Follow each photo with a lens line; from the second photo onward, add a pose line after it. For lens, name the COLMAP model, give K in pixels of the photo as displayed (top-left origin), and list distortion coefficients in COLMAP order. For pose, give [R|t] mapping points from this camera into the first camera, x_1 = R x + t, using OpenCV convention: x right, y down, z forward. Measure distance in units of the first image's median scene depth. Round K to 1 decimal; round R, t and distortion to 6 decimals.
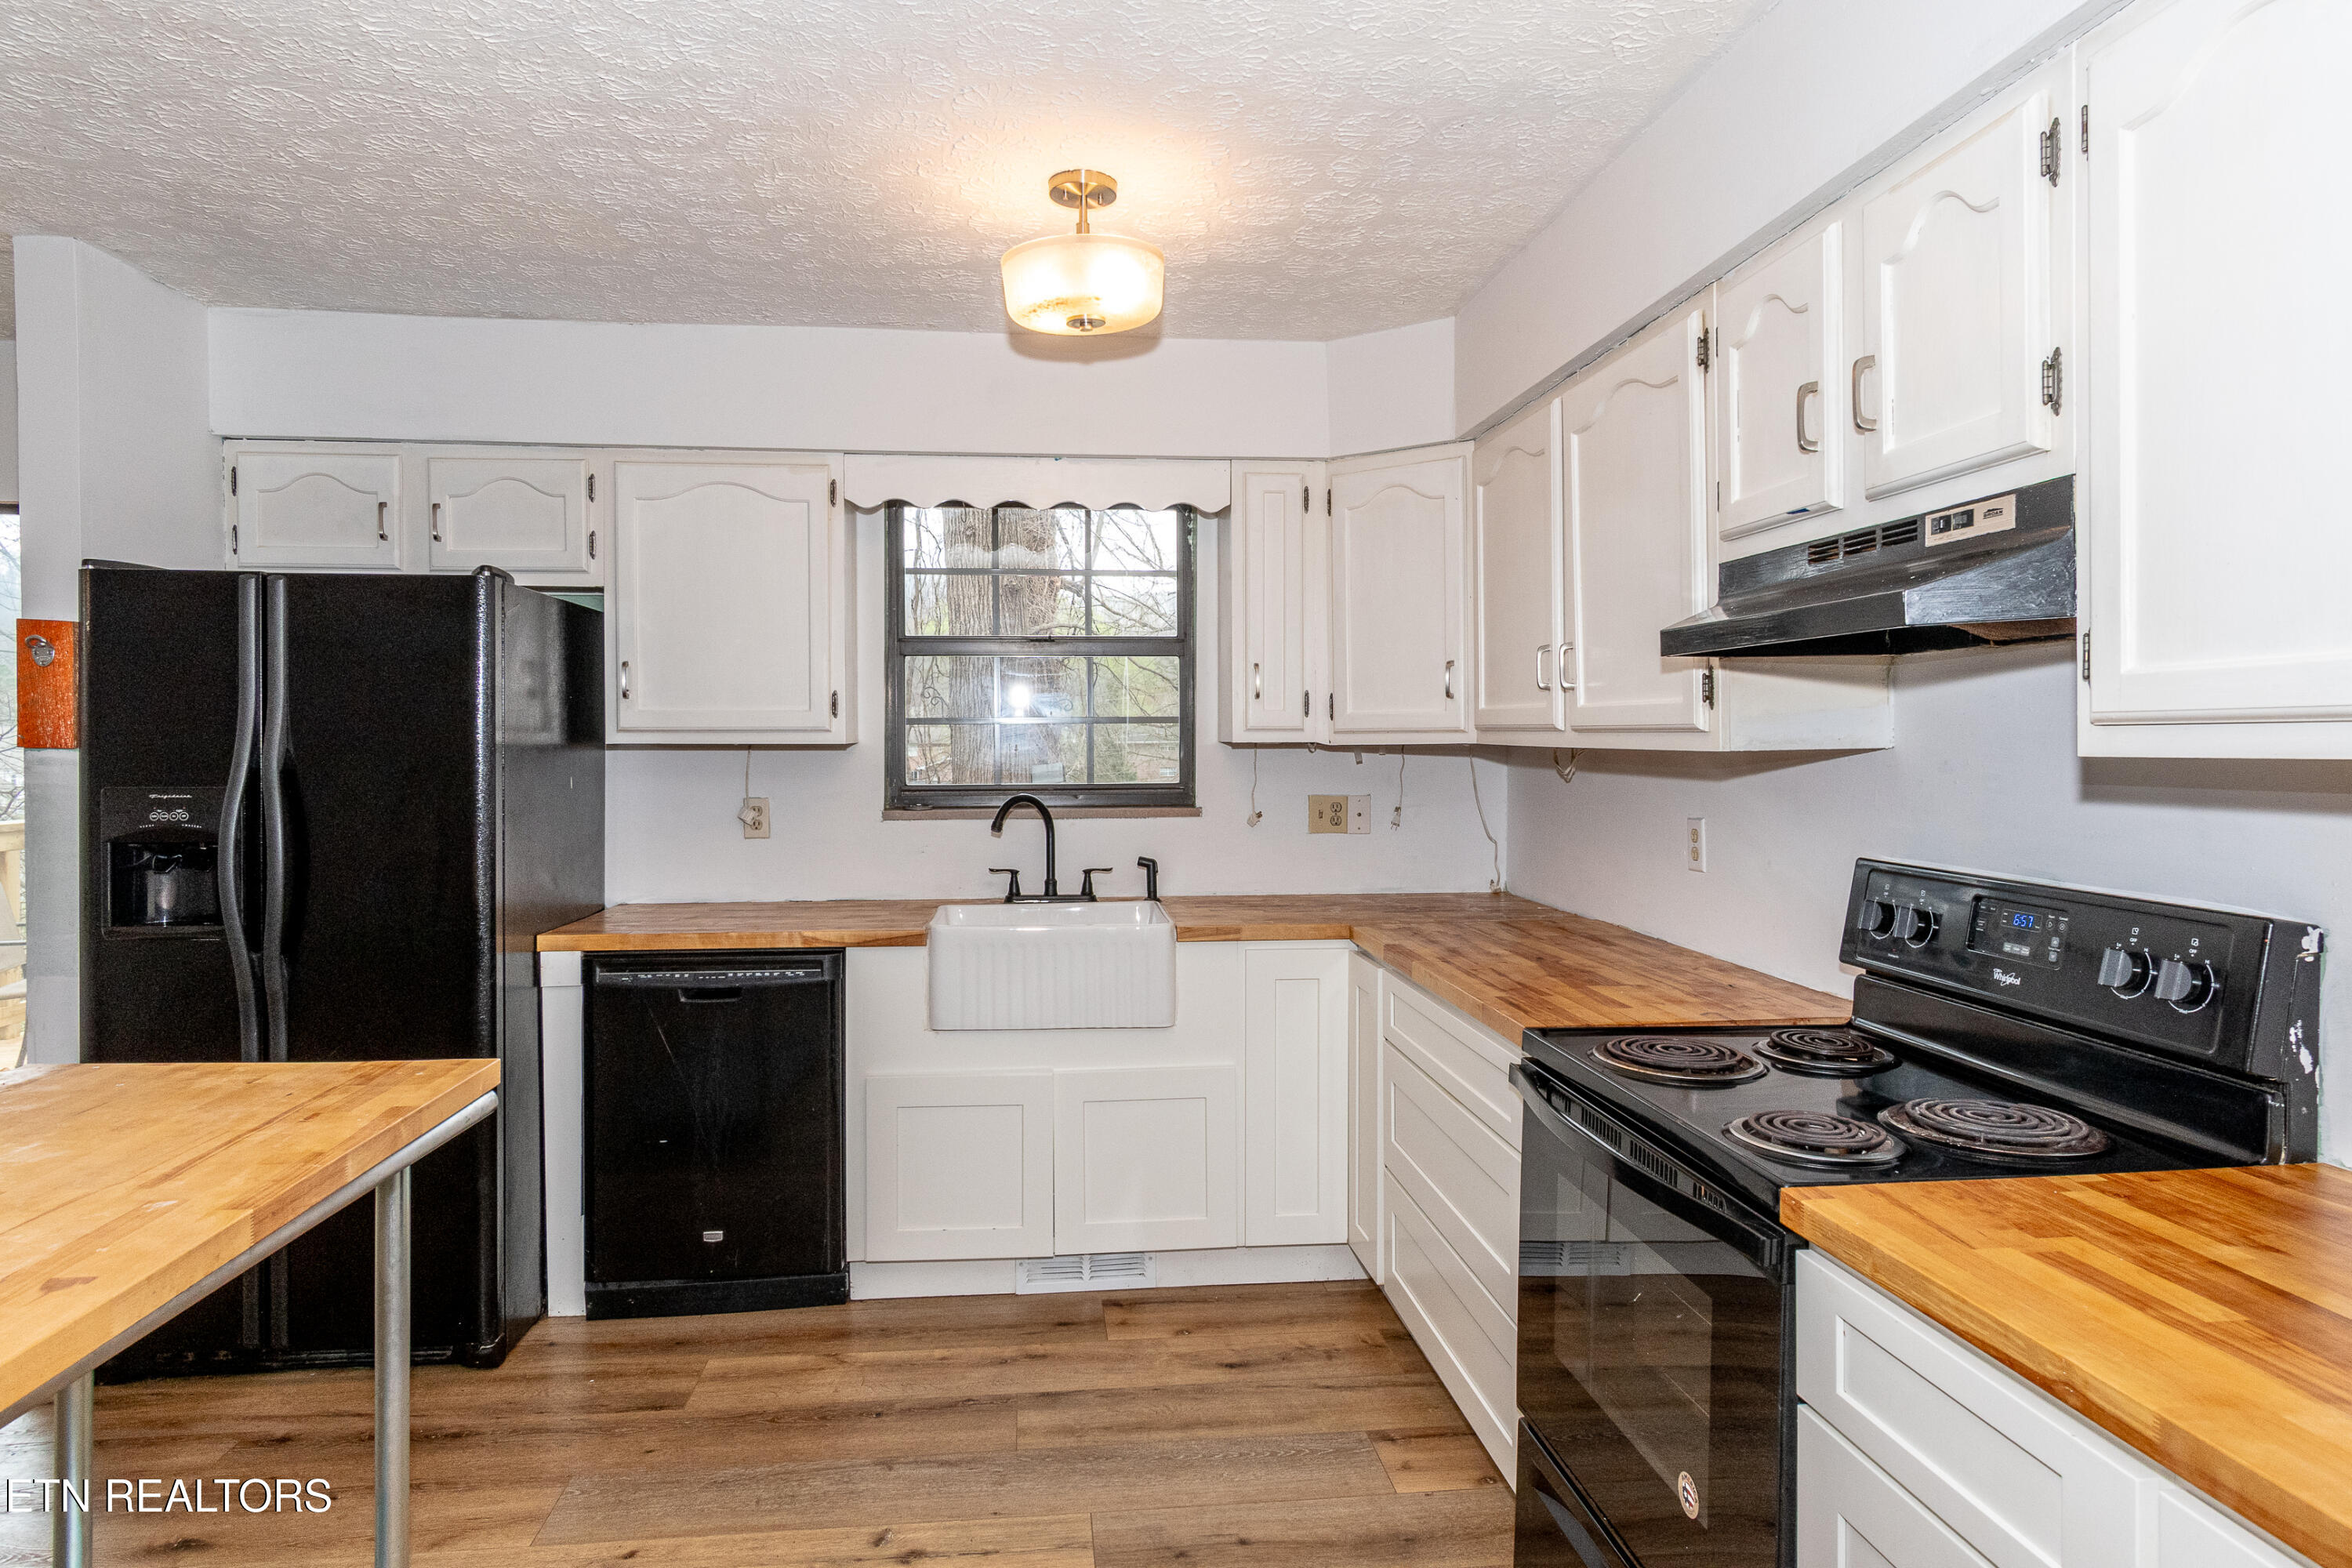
lens RADIAL K [[1374.9, 0, 1190.1], [0, 1374.9, 762.2], [0, 0, 1]] dist [-0.002802, -0.001024]
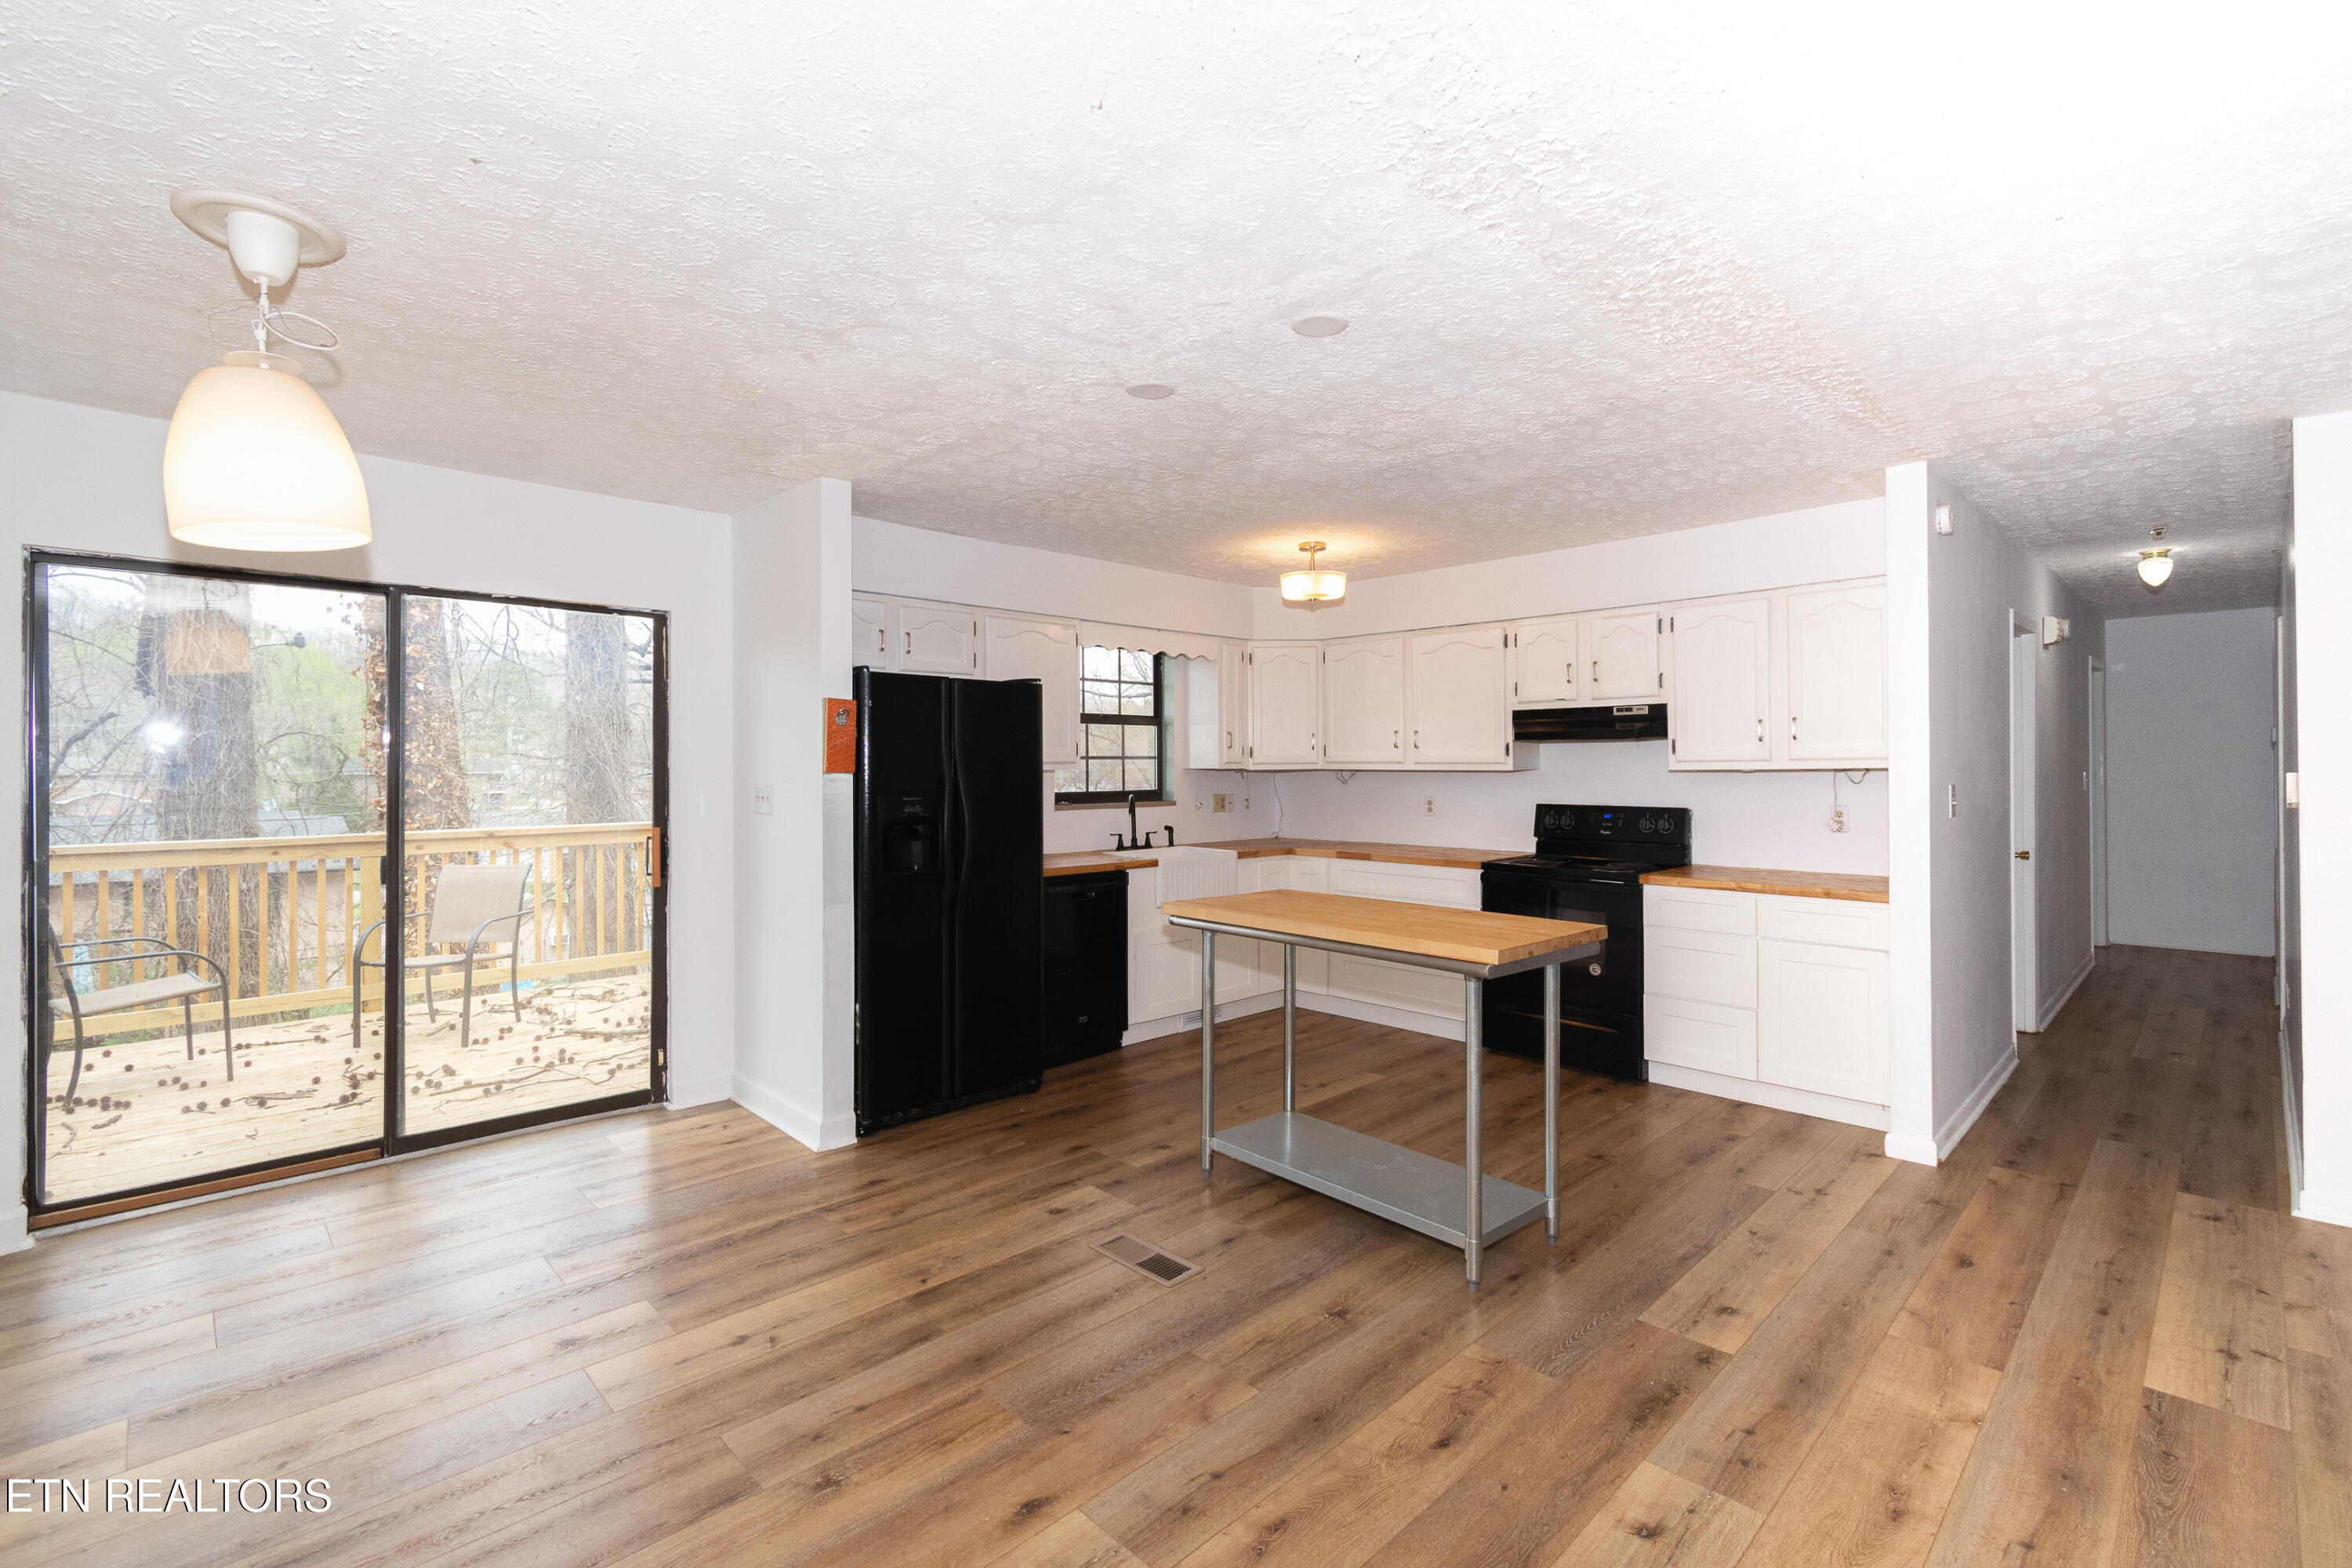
lens RADIAL K [[1050.9, 0, 1178.9], [0, 1050.9, 774.6], [0, 0, 1]] dist [0.001200, -0.002050]
pose [[0.776056, -0.005322, 0.630642, -1.138206], [0.013408, 0.999878, -0.008062, 0.007331], [-0.630522, 0.014712, 0.776032, -0.251737]]
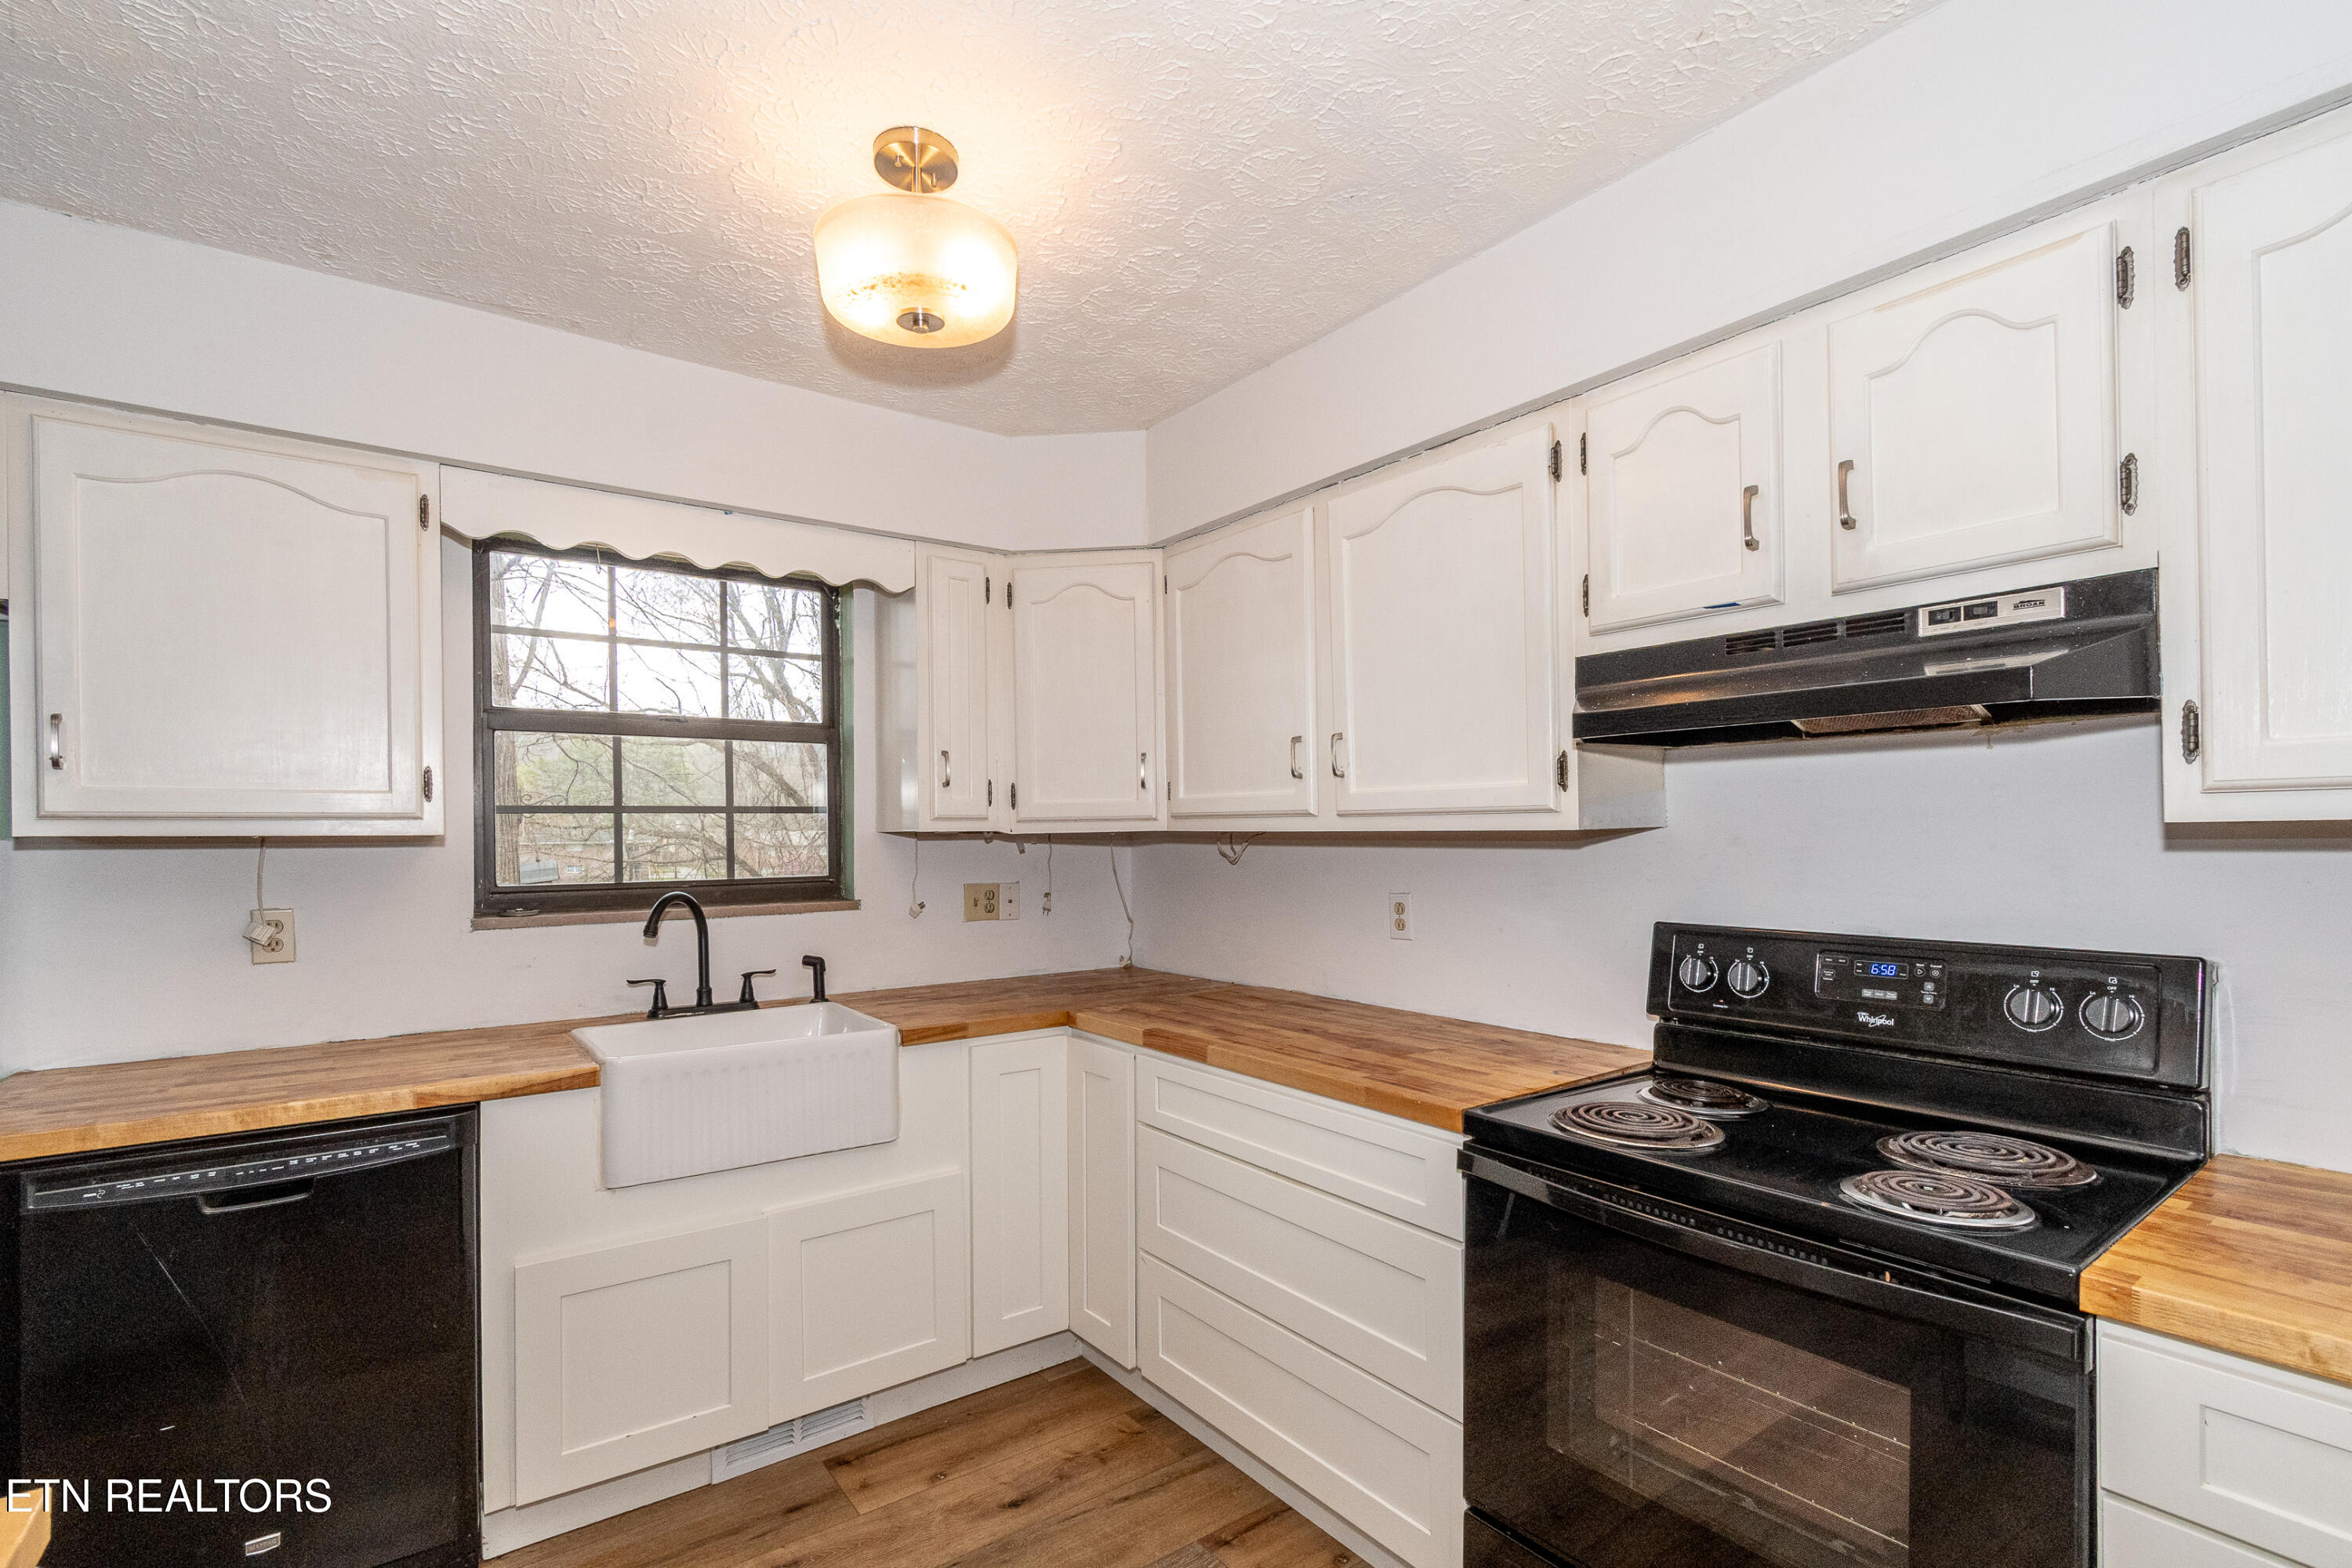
lens RADIAL K [[1050.9, 0, 1161.6], [0, 1050.9, 839.7], [0, 0, 1]] dist [0.001200, -0.002050]
pose [[0.864184, -0.007656, 0.503118, -0.210540], [0.015808, 0.999804, -0.011939, 0.003055], [-0.502928, 0.018270, 0.864135, 0.296696]]
